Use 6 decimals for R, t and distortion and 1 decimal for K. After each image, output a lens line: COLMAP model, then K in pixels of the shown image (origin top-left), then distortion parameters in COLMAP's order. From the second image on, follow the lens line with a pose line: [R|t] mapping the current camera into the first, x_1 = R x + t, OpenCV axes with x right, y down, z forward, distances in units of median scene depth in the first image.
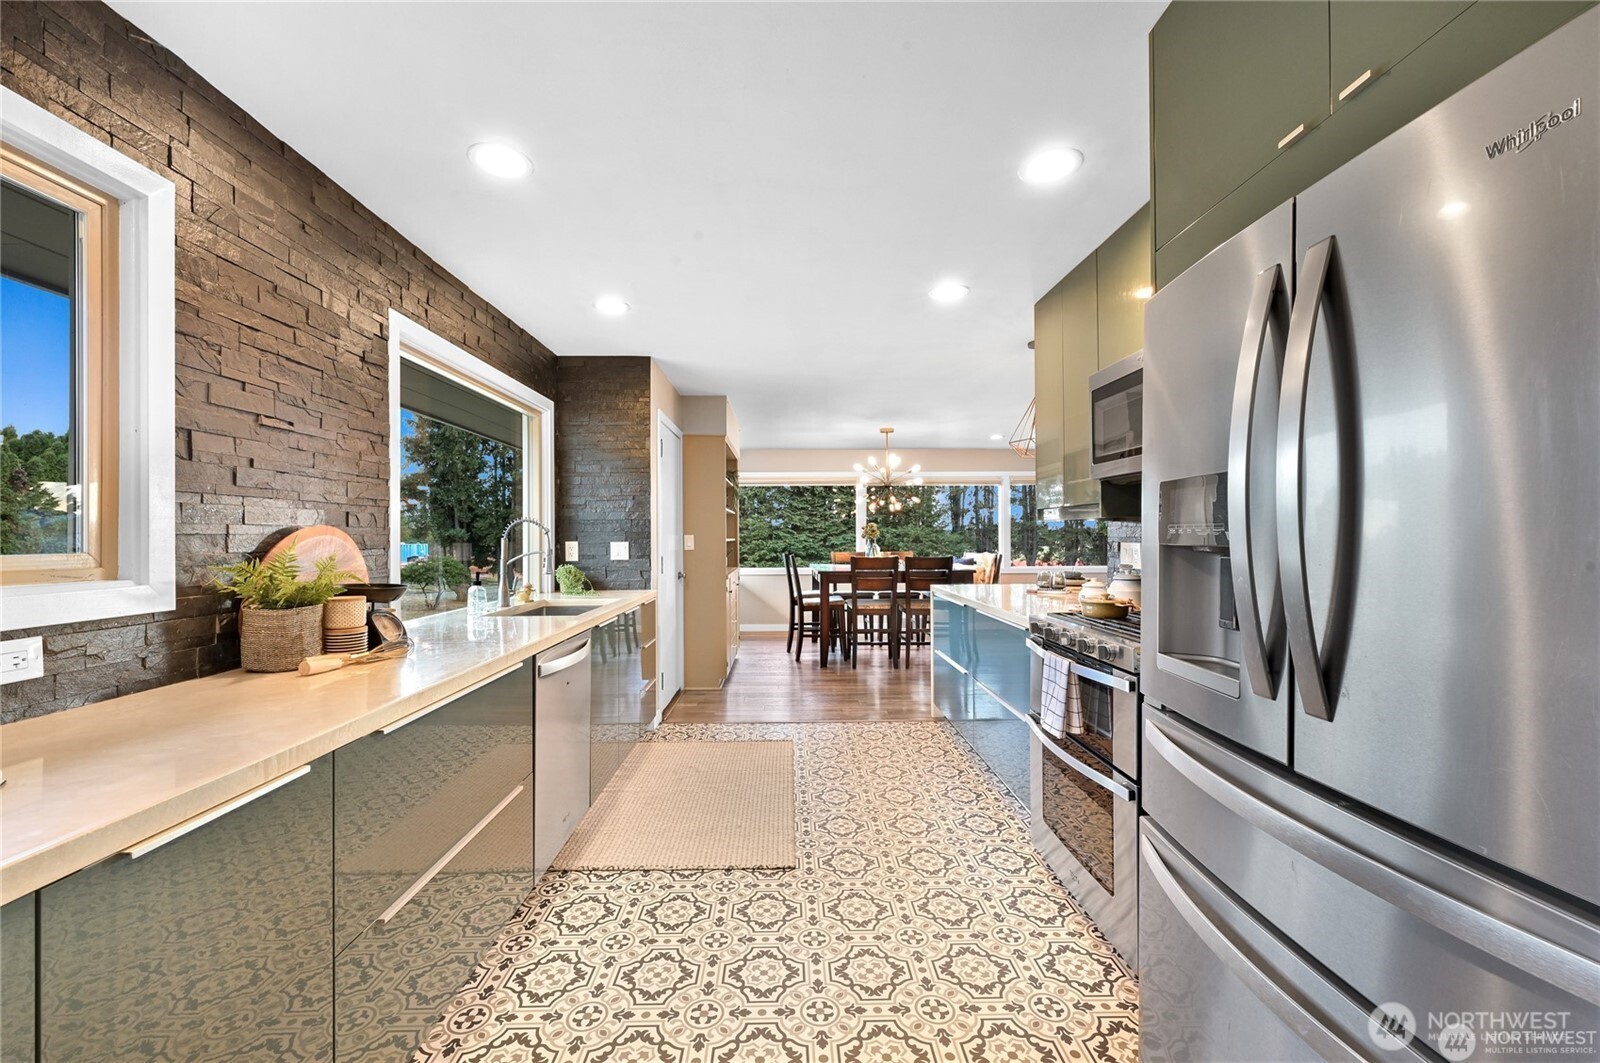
lens RADIAL K [[653.8, 0, 800.0], [0, 653.8, 531.5], [0, 0, 1]] dist [-0.000112, 0.000062]
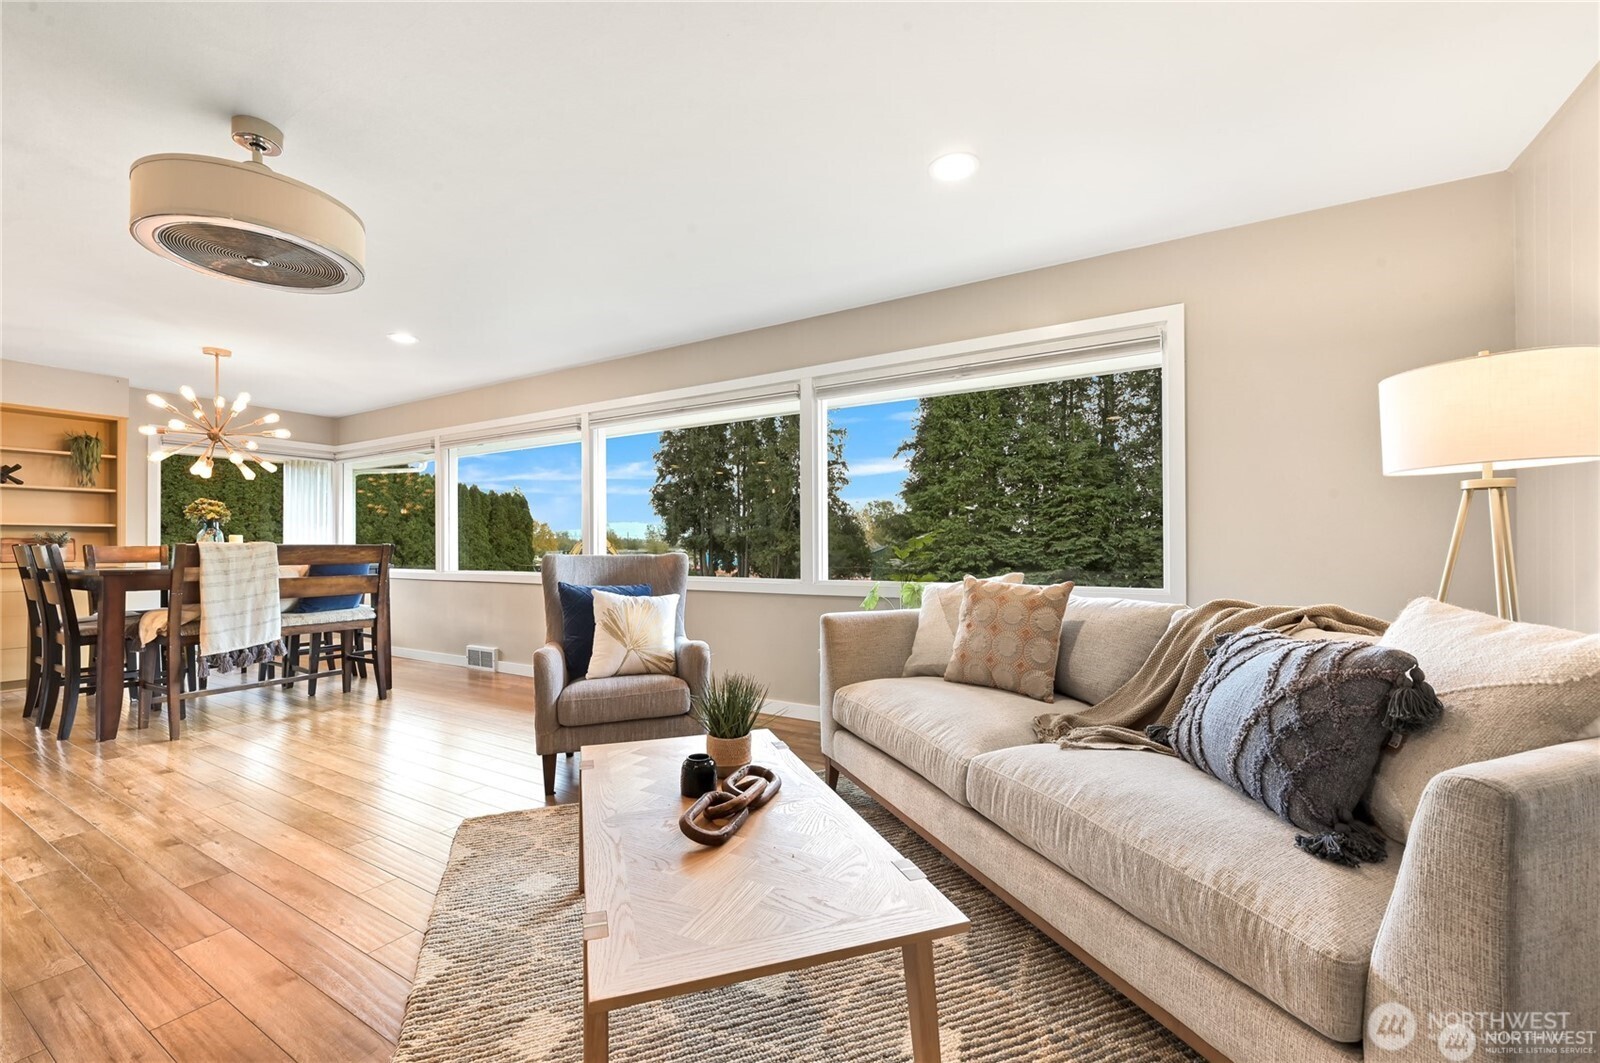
lens RADIAL K [[653.8, 0, 800.0], [0, 653.8, 531.5], [0, 0, 1]] dist [-0.000112, 0.000062]
pose [[0.833313, -0.008871, -0.552730, 0.226121], [0.002756, 0.999925, -0.011893, 0.004911], [0.552794, 0.008388, 0.833276, 0.200323]]
